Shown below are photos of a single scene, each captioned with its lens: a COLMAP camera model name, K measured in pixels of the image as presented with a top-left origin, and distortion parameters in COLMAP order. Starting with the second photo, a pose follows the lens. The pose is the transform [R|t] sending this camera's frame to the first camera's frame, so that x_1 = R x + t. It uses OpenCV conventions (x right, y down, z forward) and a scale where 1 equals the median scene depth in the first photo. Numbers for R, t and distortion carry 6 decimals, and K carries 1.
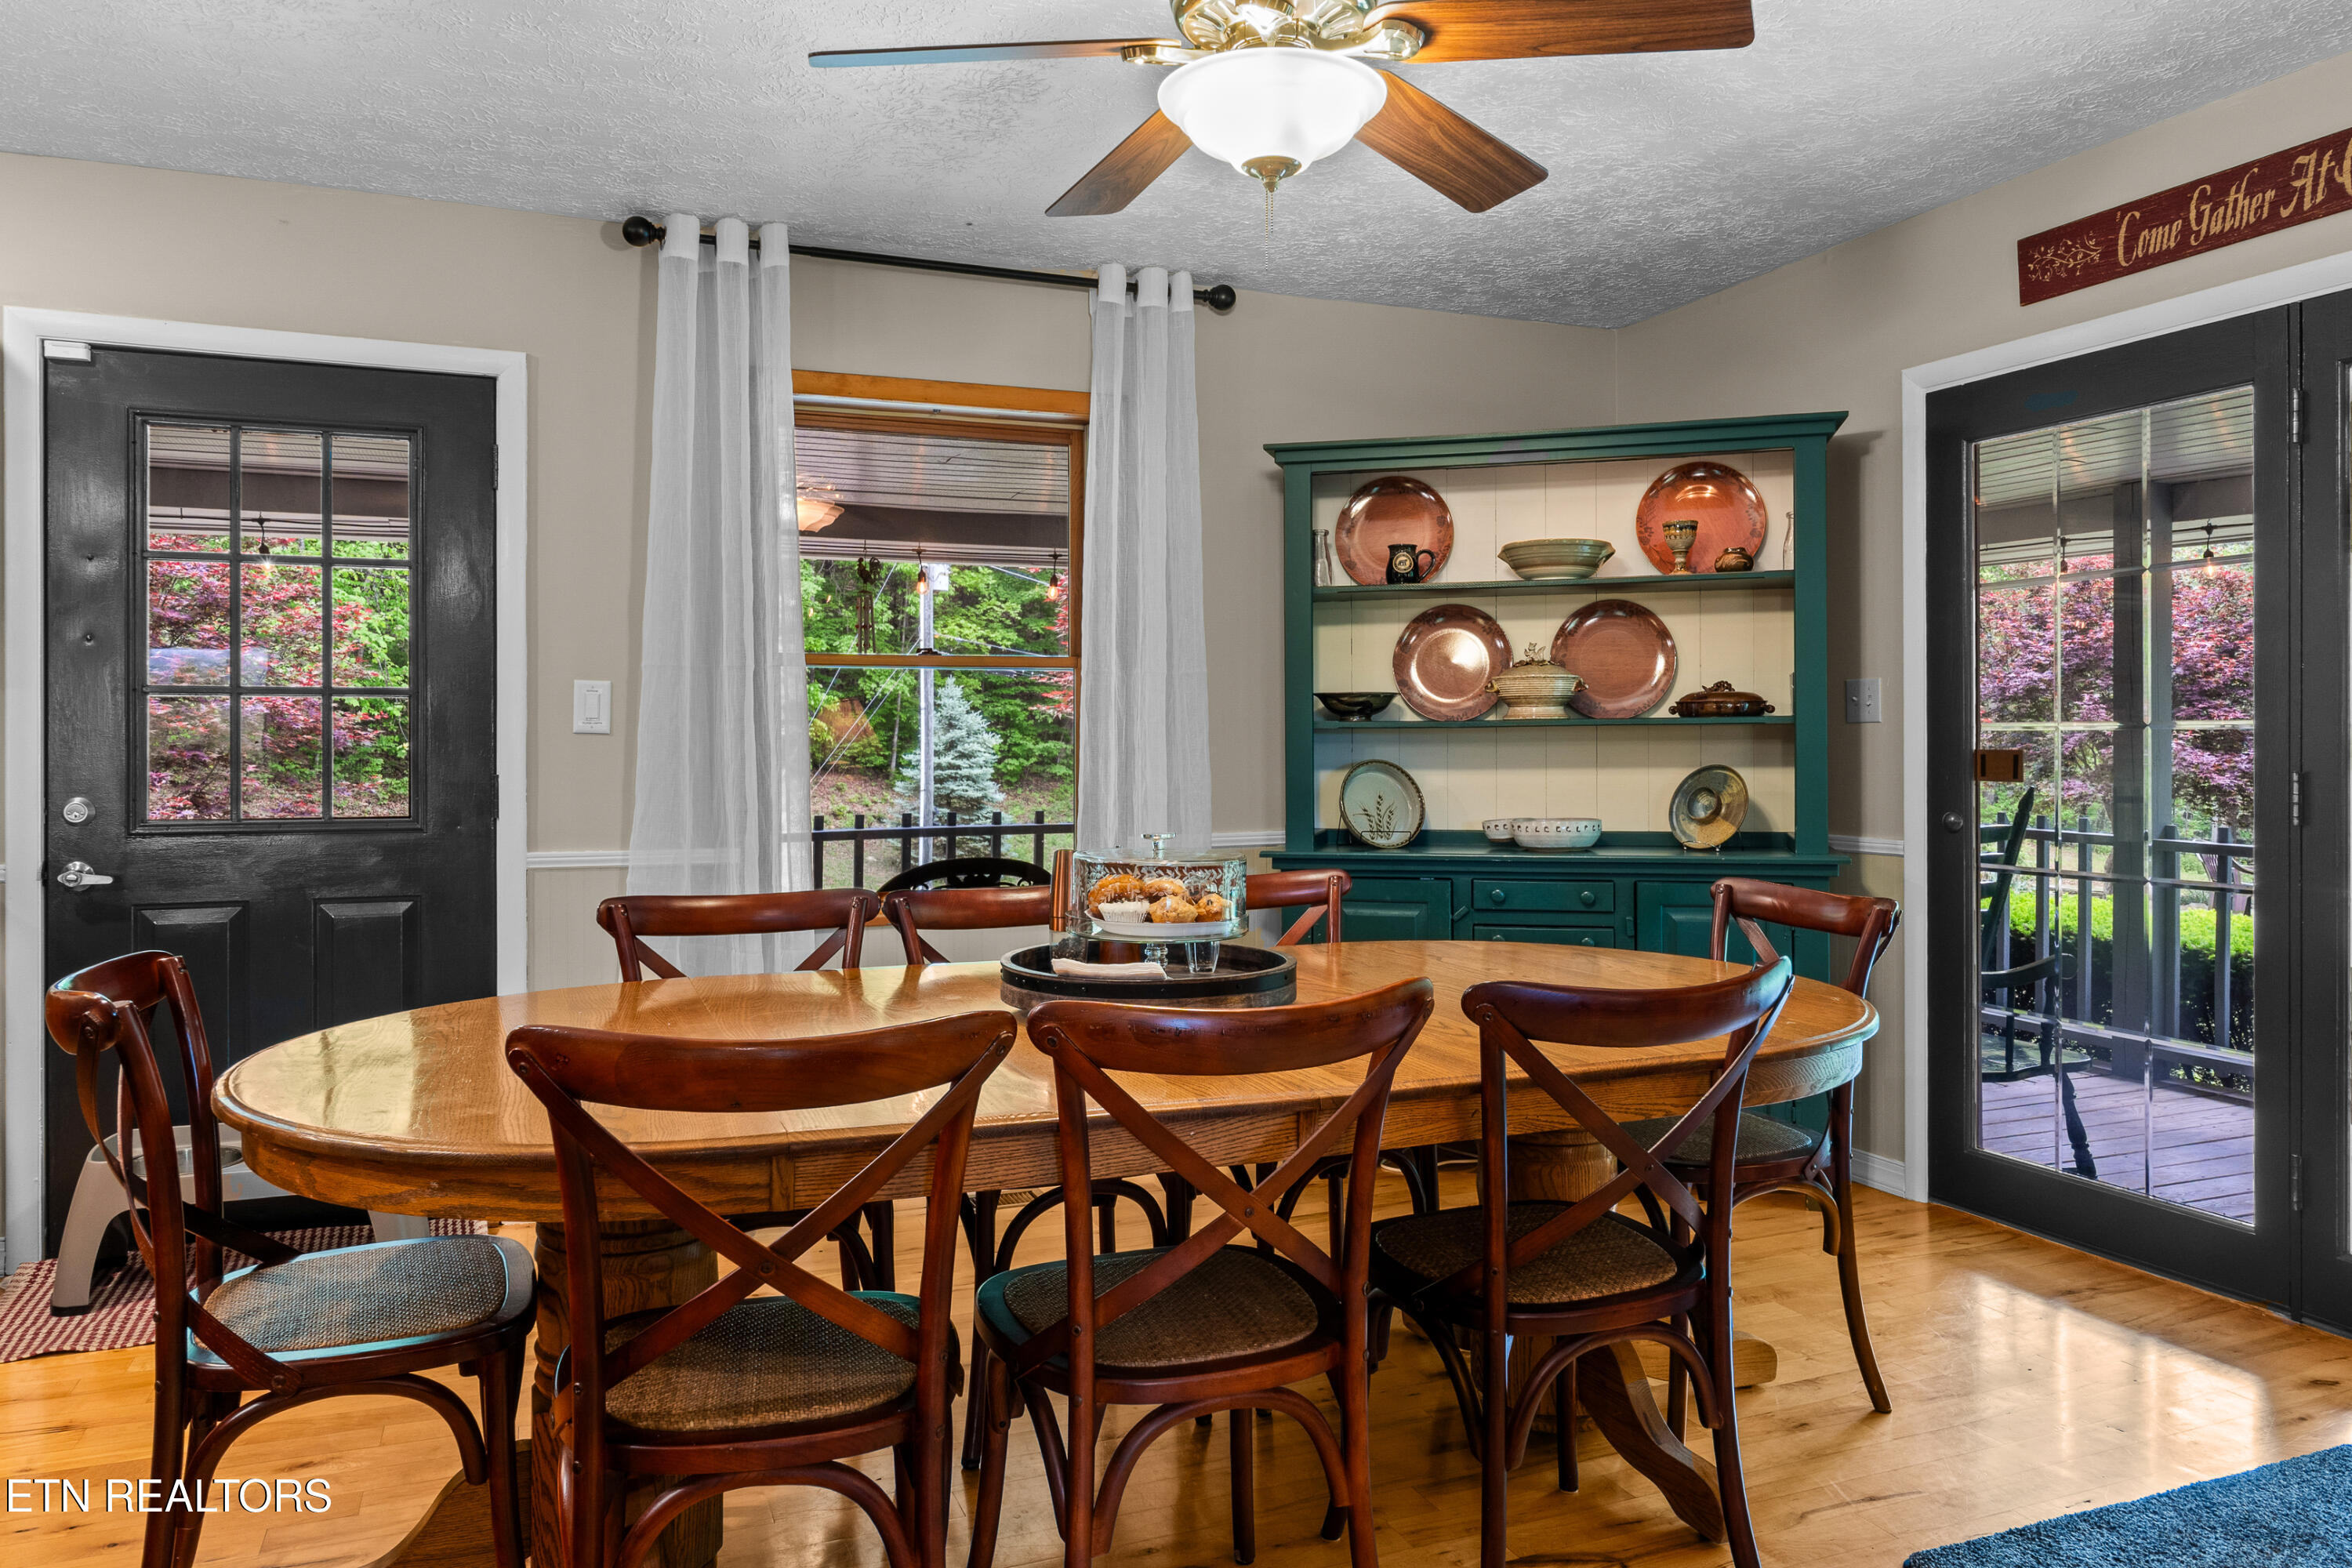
lens RADIAL K [[1629.8, 0, 1155.3], [0, 1629.8, 752.6], [0, 0, 1]] dist [-0.008230, 0.007056]
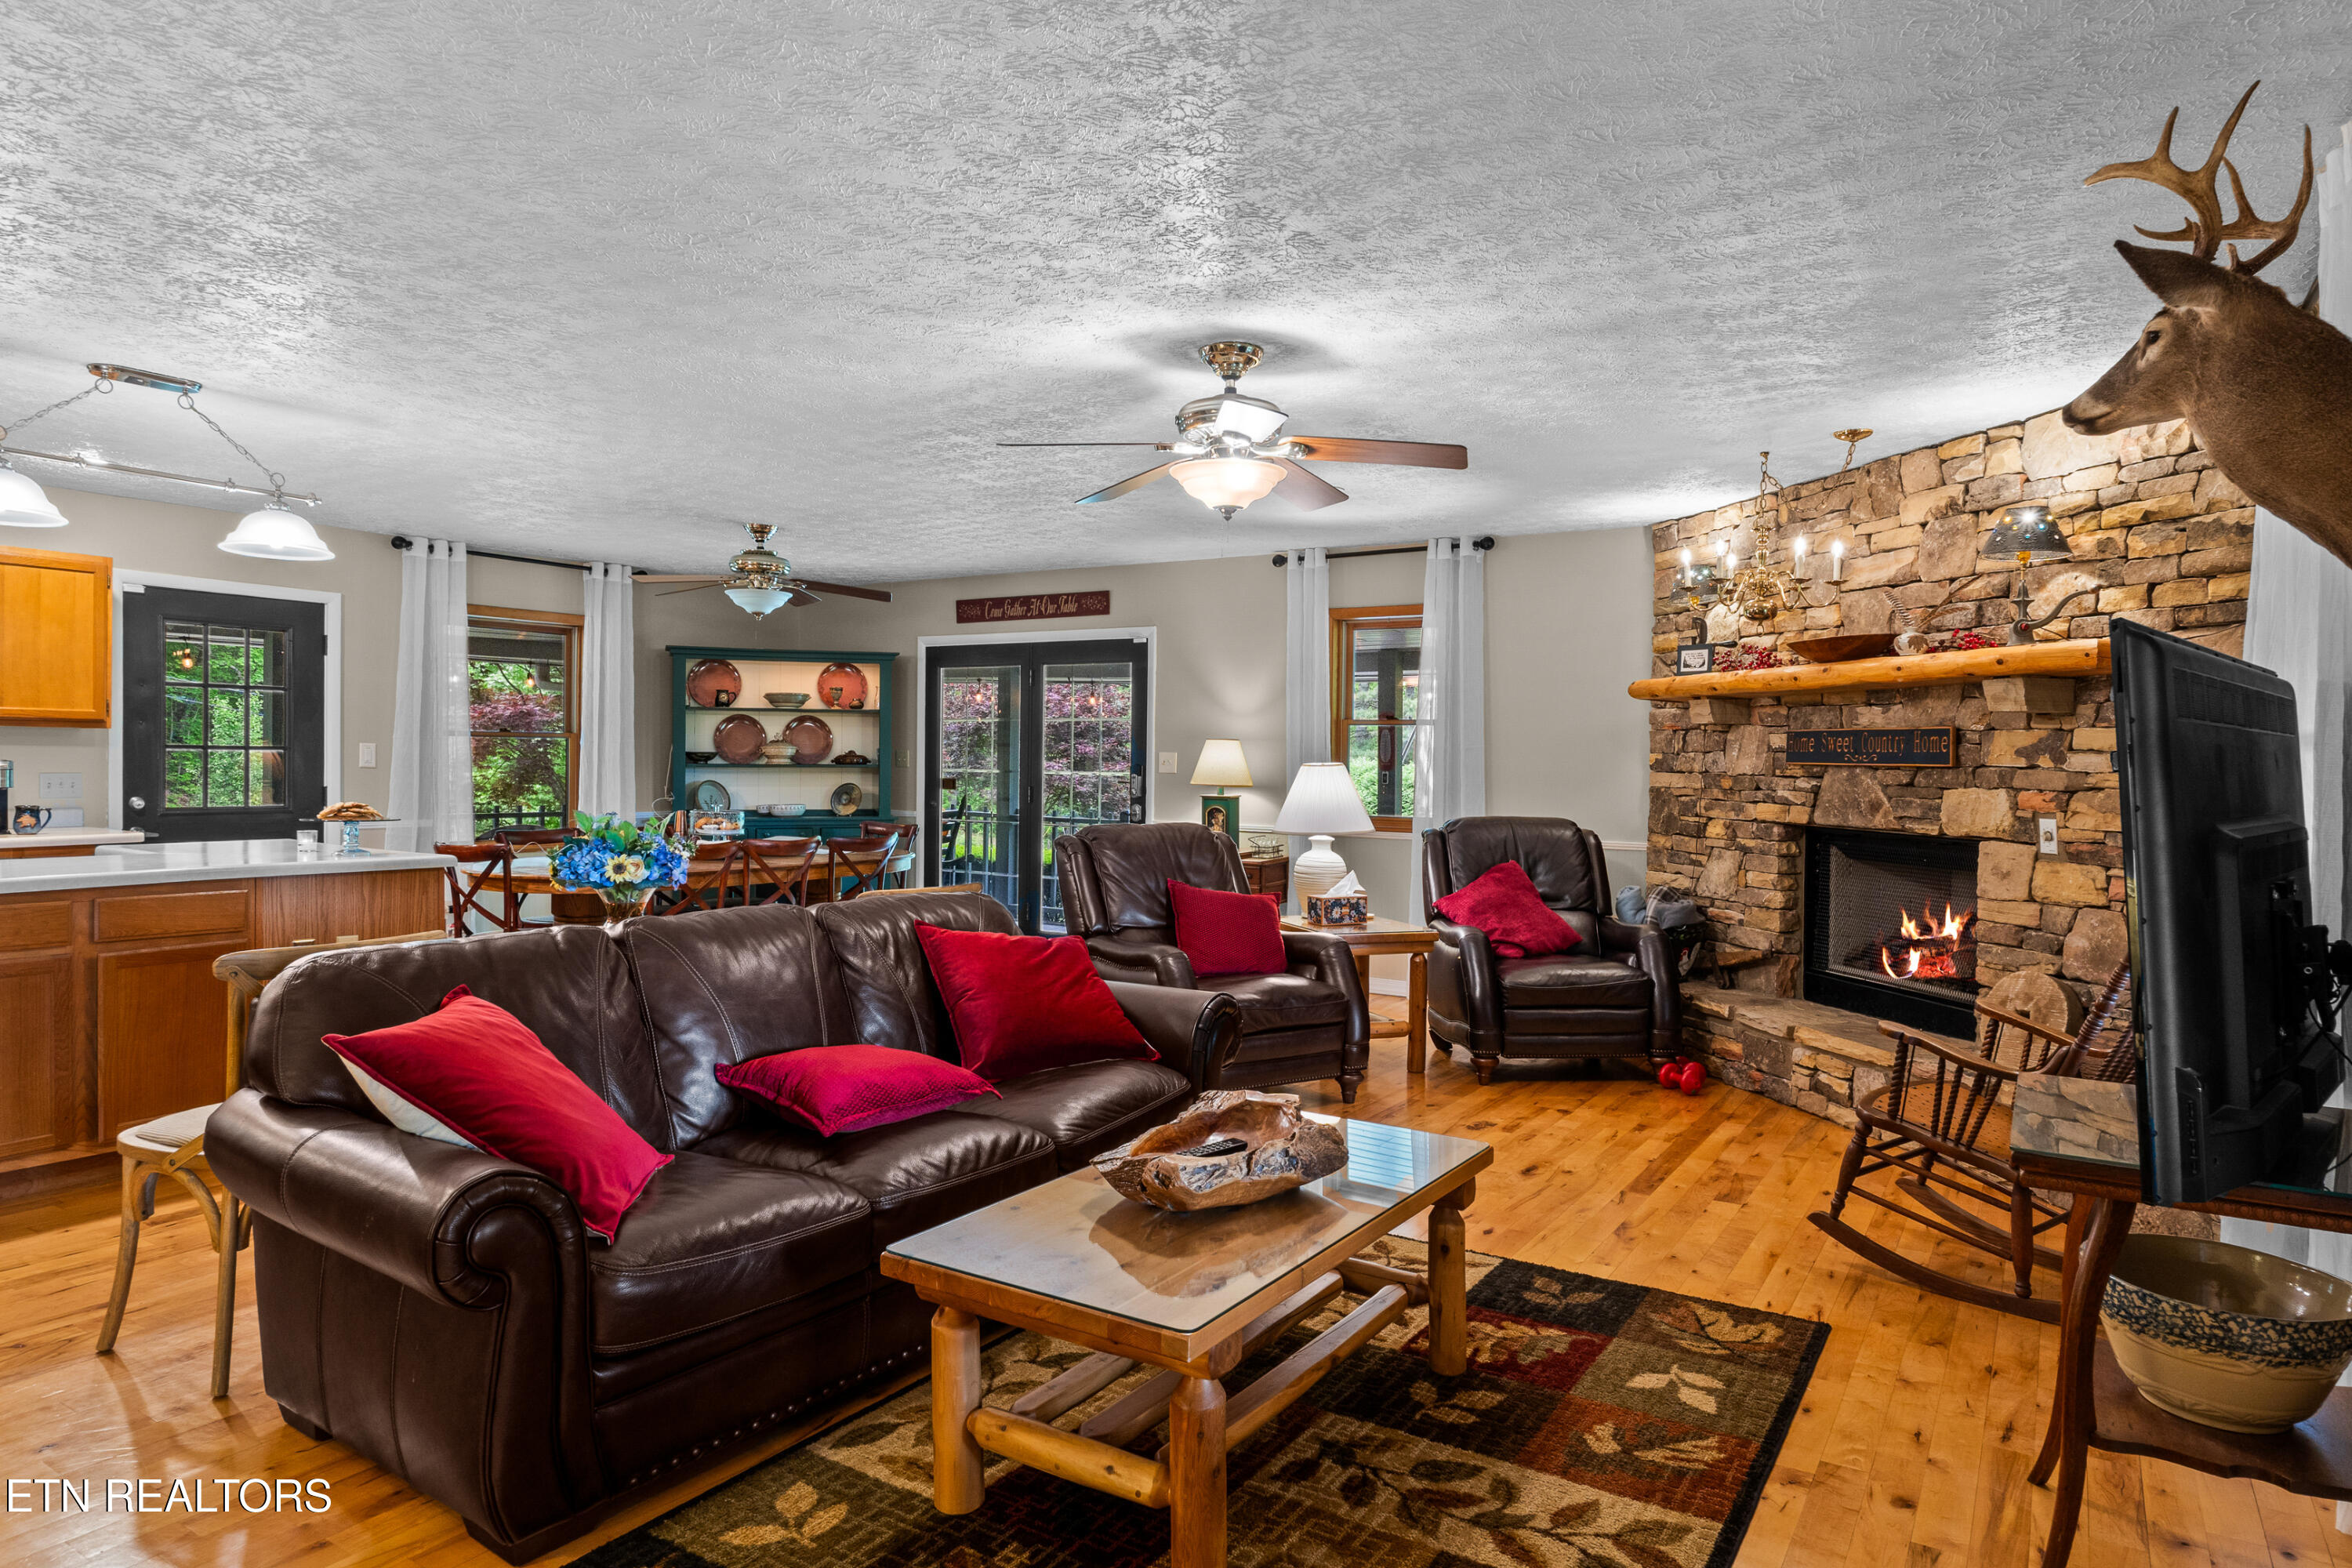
lens RADIAL K [[1404.1, 0, 1187.5], [0, 1404.1, 789.7], [0, 0, 1]] dist [0.001686, 0.003405]
pose [[0.803032, 0.001140, 0.595935, -0.544417], [-0.011663, 0.999837, 0.013804, -0.018602], [-0.595822, -0.018035, 0.802914, -1.091589]]
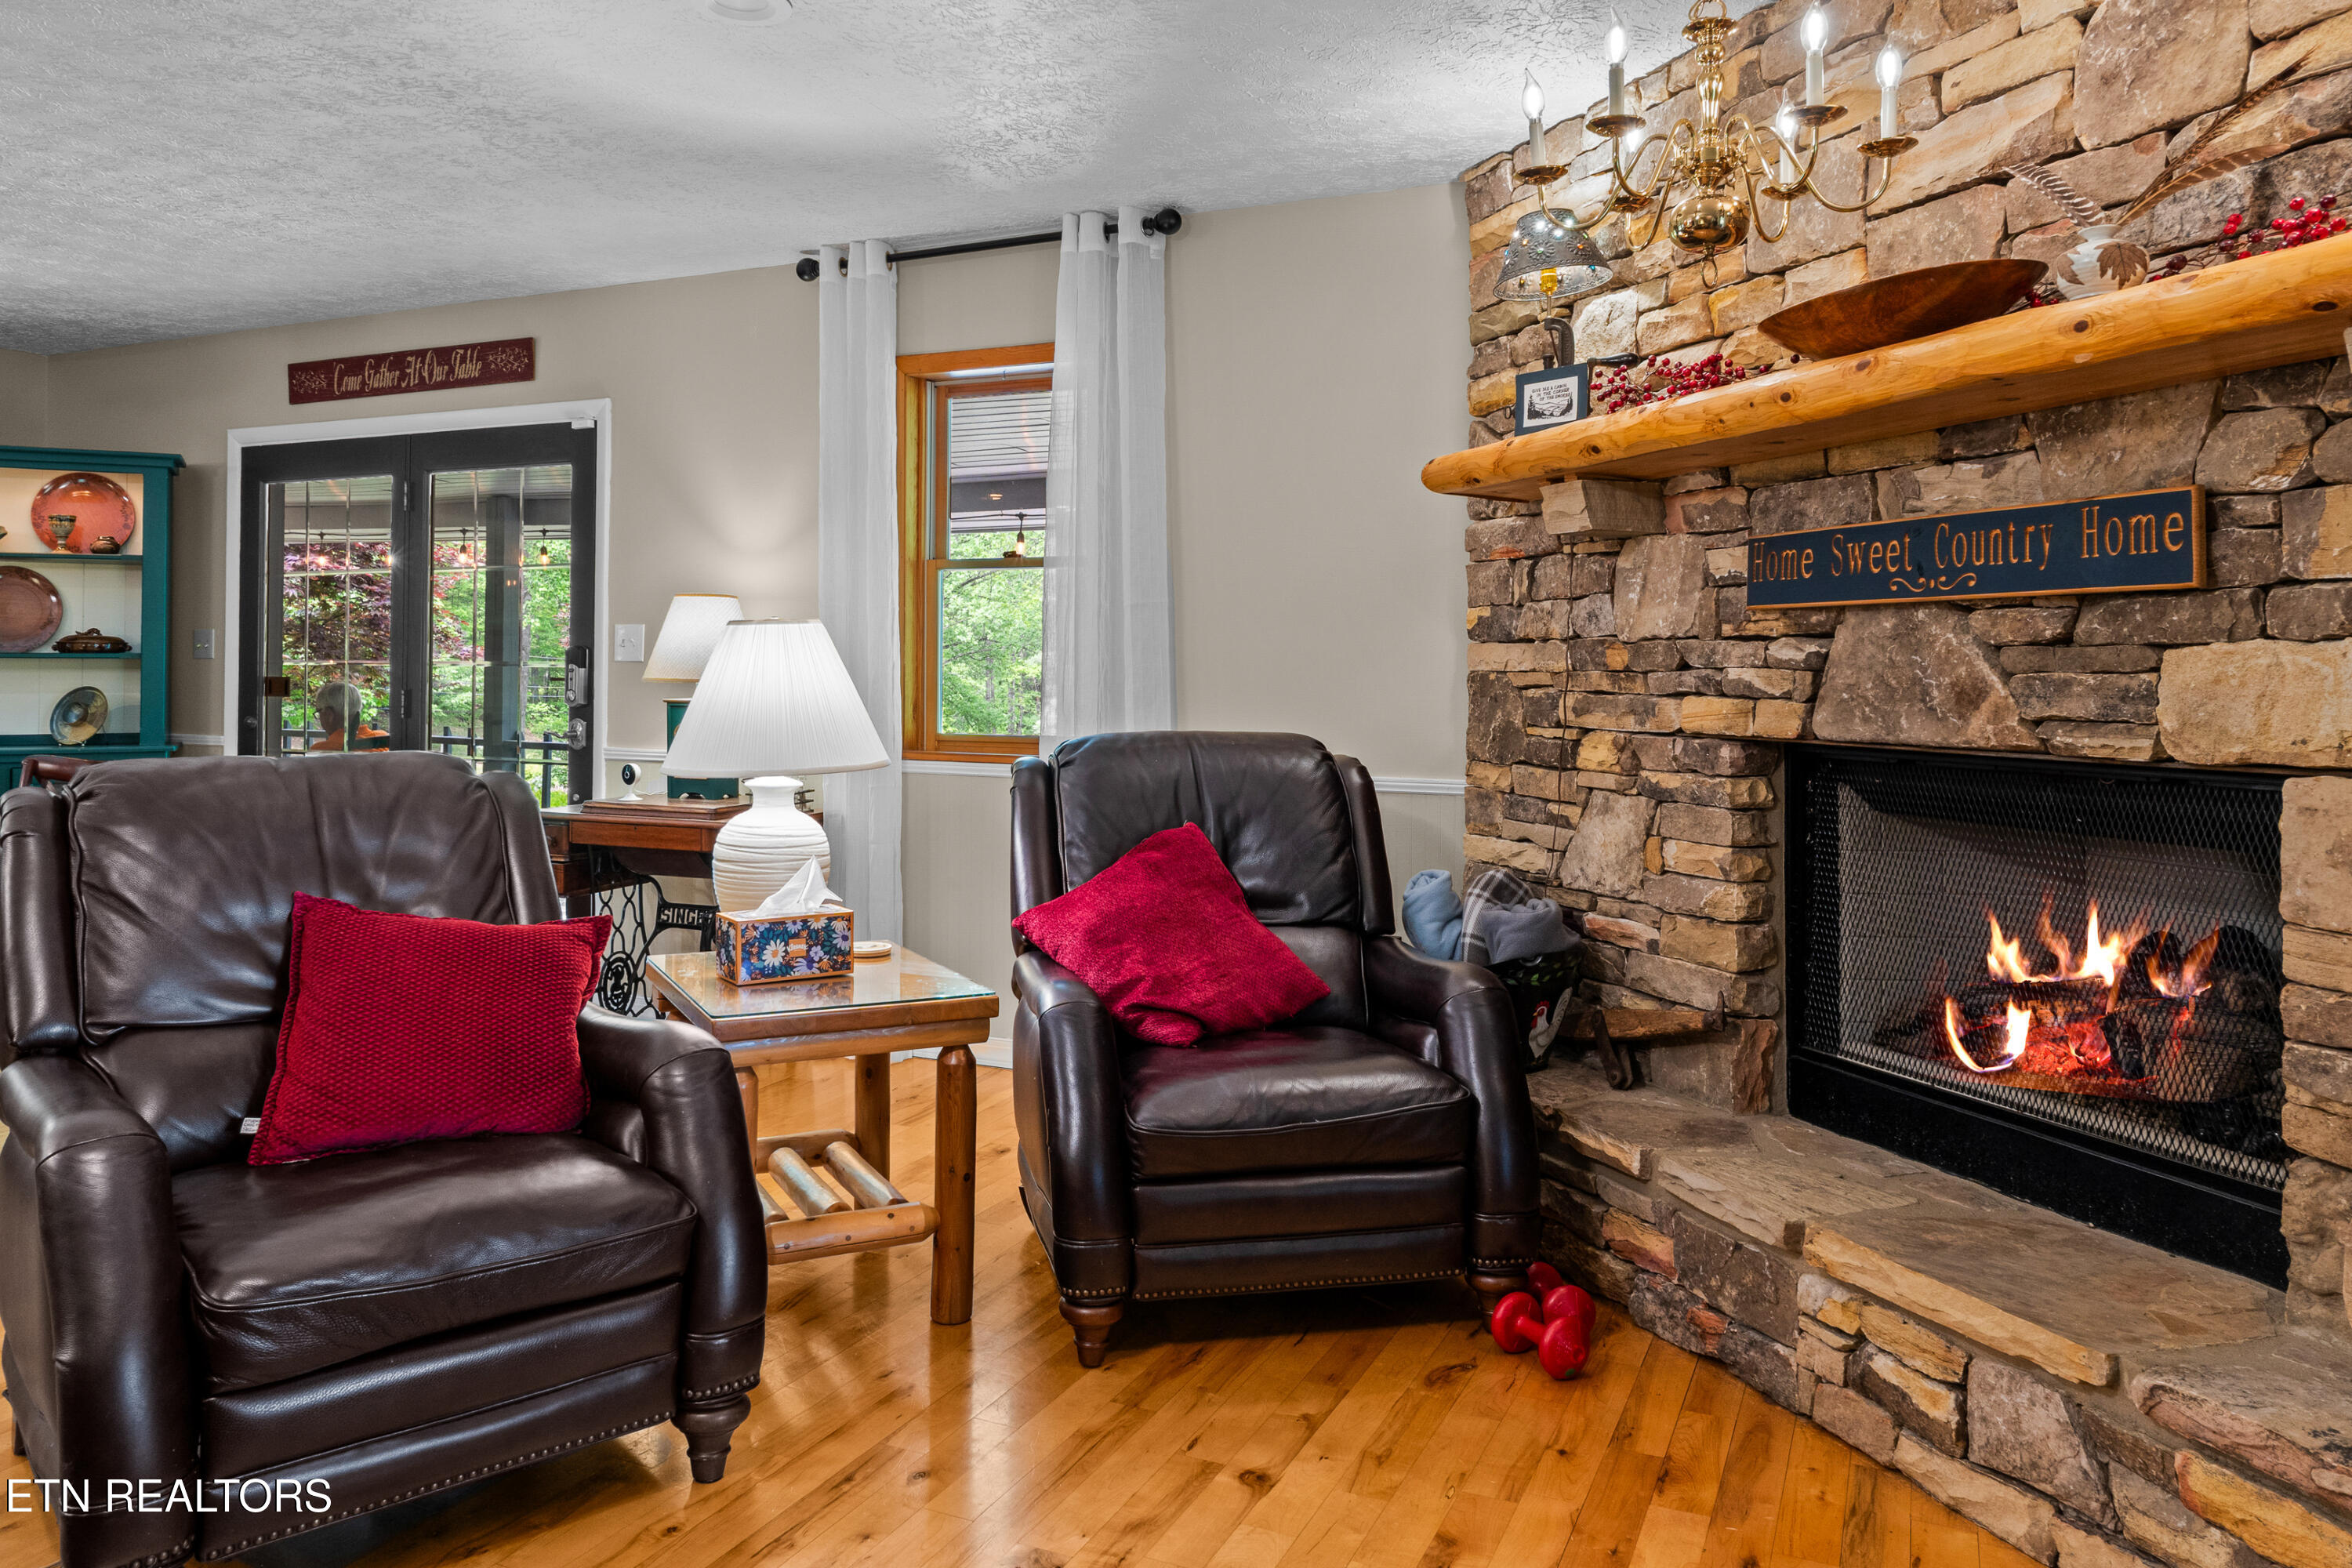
lens RADIAL K [[1629.8, 0, 1153.8], [0, 1629.8, 651.2], [0, 0, 1]] dist [-0.008230, 0.007056]
pose [[0.727328, 0.019120, 0.686023, 0.043277], [-0.004587, 0.999725, -0.023000, 0.005176], [-0.686274, 0.013582, 0.727216, -0.688739]]
